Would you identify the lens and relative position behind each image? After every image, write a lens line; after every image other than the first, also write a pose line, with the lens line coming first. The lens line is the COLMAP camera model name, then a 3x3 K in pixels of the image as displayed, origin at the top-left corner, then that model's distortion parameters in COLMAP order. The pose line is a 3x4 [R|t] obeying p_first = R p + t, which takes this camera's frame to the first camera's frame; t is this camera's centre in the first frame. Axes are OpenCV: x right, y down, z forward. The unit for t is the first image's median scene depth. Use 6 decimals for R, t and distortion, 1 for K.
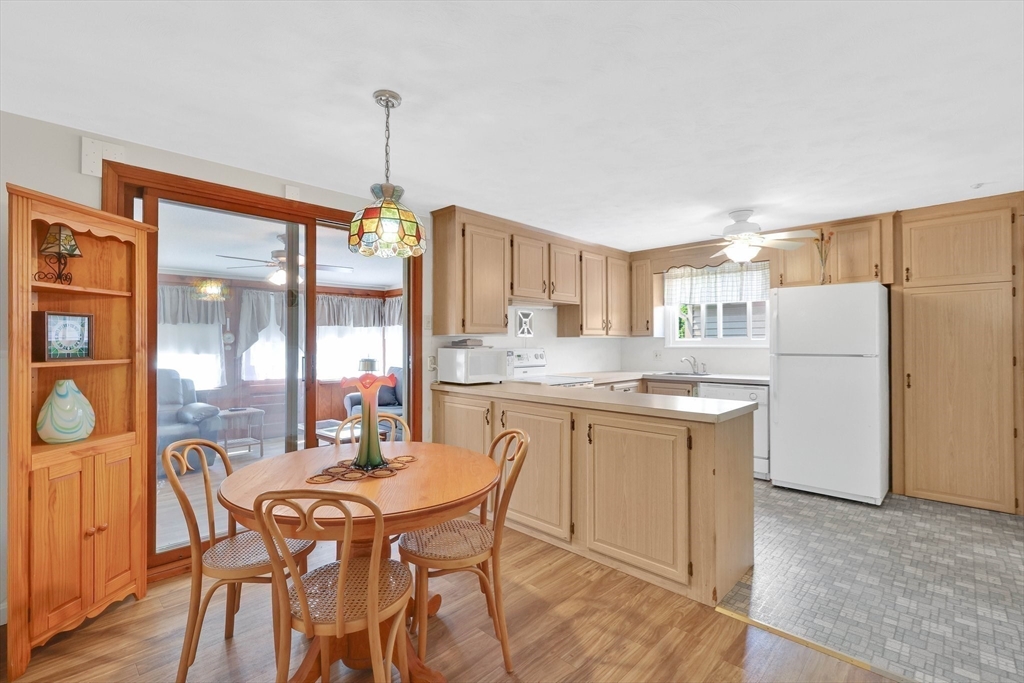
lens RADIAL K [[470.0, 0, 515.4], [0, 470.0, 338.4], [0, 0, 1]] dist [-0.006740, -0.000320]
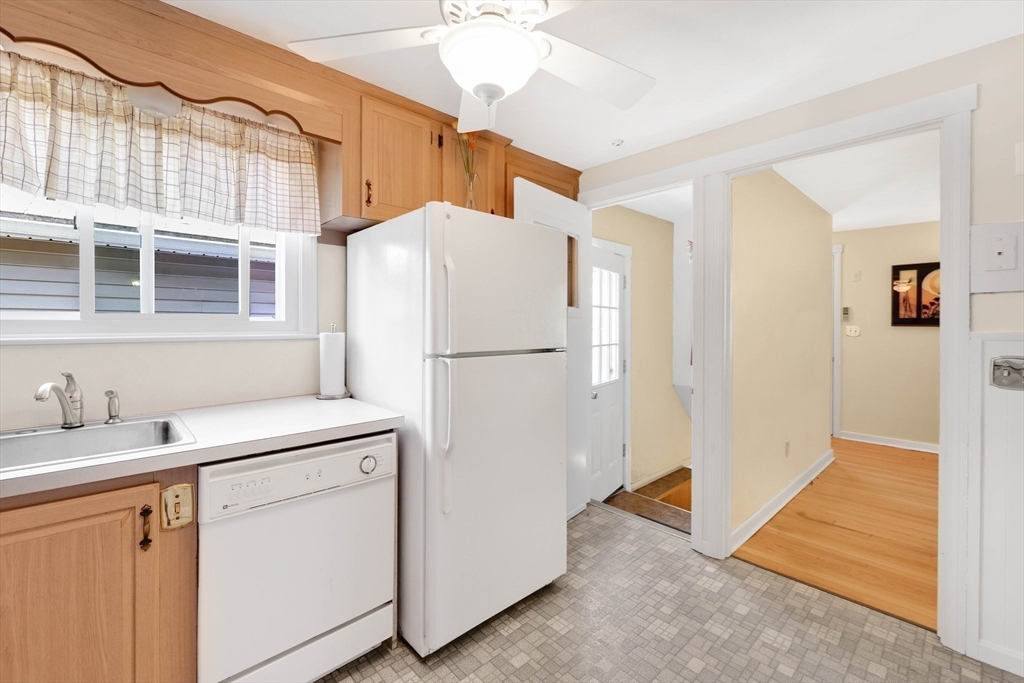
lens RADIAL K [[422.3, 0, 503.4], [0, 422.3, 324.1], [0, 0, 1]] dist [-0.011946, 0.000590]
pose [[0.062099, 0.001570, 0.998069, 0.172998], [-0.014964, 0.999888, -0.000642, 0.004207], [-0.997958, -0.014895, 0.062115, 0.927541]]
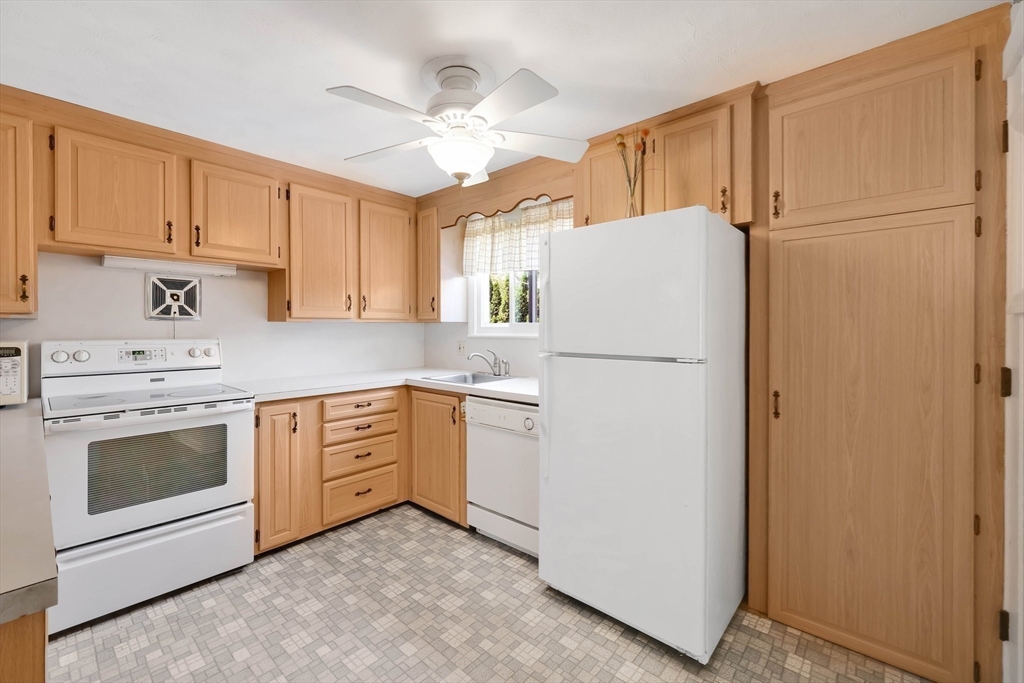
lens RADIAL K [[422.3, 0, 511.6], [0, 422.3, 328.1], [0, 0, 1]] dist [-0.011946, 0.000590]
pose [[0.998508, 0.003043, 0.054518, 0.490070], [-0.003591, 0.999944, 0.009961, 0.000539], [-0.054484, -0.010142, 0.998463, 0.515123]]
